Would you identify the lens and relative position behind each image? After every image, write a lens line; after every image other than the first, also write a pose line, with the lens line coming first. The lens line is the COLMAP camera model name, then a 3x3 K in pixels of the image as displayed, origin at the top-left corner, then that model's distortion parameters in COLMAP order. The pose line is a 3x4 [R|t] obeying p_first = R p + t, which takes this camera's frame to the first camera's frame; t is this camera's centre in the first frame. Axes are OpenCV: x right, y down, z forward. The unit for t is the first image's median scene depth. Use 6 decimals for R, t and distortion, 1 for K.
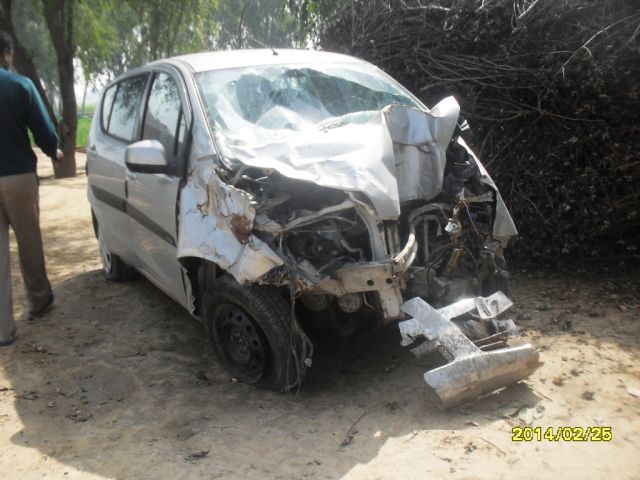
lens RADIAL K [[718.9, 0, 320.0], [0, 718.9, 240.0], [0, 0, 1]] dist [-0.206340, 0.010950]
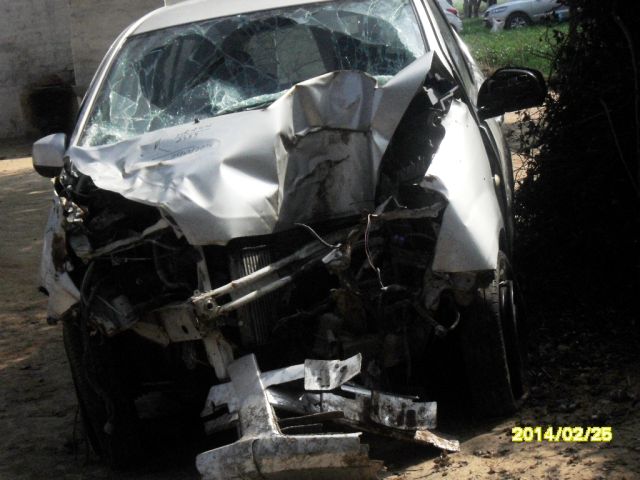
lens RADIAL K [[1507.3, 0, 320.0], [0, 1507.3, 240.0], [0, 0, 1]] dist [-0.133528, -0.368851]
pose [[0.841302, 0.015039, -0.540356, 0.948889], [-0.022715, 0.999714, -0.007543, -0.022555], [0.540088, 0.018621, 0.841403, -0.218506]]
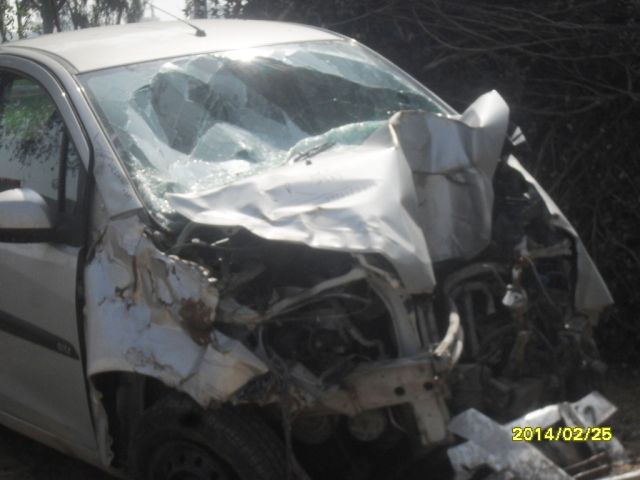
lens RADIAL K [[1507.3, 0, 320.0], [0, 1507.3, 240.0], [0, 0, 1]] dist [-0.133528, -0.368851]
pose [[0.993547, -0.059785, 0.096389, -0.116570], [0.066449, 0.995506, -0.067471, 0.009347], [-0.091922, 0.073441, 0.993054, -0.338520]]
